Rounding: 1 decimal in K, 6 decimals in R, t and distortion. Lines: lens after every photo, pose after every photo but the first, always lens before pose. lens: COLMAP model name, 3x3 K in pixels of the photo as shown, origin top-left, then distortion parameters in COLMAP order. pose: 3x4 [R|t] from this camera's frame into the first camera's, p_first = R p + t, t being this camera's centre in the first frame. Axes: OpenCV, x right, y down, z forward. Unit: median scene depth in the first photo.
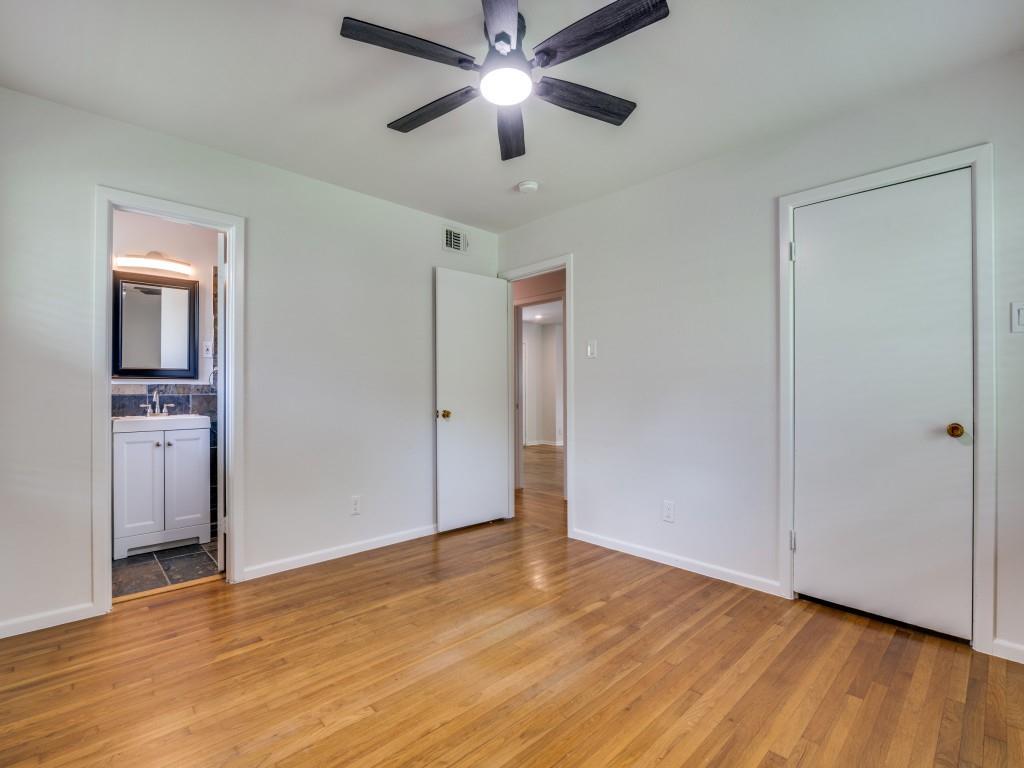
lens RADIAL K [[475.1, 0, 507.7], [0, 475.1, 387.7], [0, 0, 1]] dist [-0.020196, -0.000054]
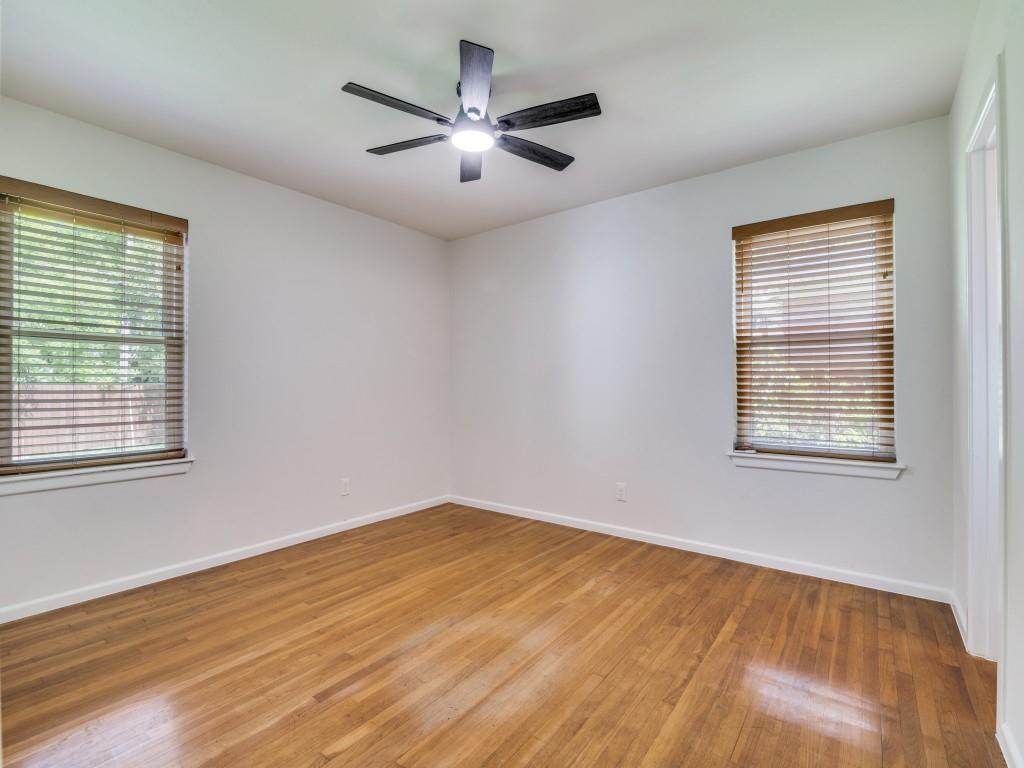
lens RADIAL K [[475.1, 0, 507.7], [0, 475.1, 387.7], [0, 0, 1]] dist [-0.020196, -0.000054]
pose [[-0.988059, 0.005644, -0.153973, 0.075845], [0.006123, 0.999978, -0.002637, 0.009338], [0.153955, -0.003548, -0.988072, 1.723045]]
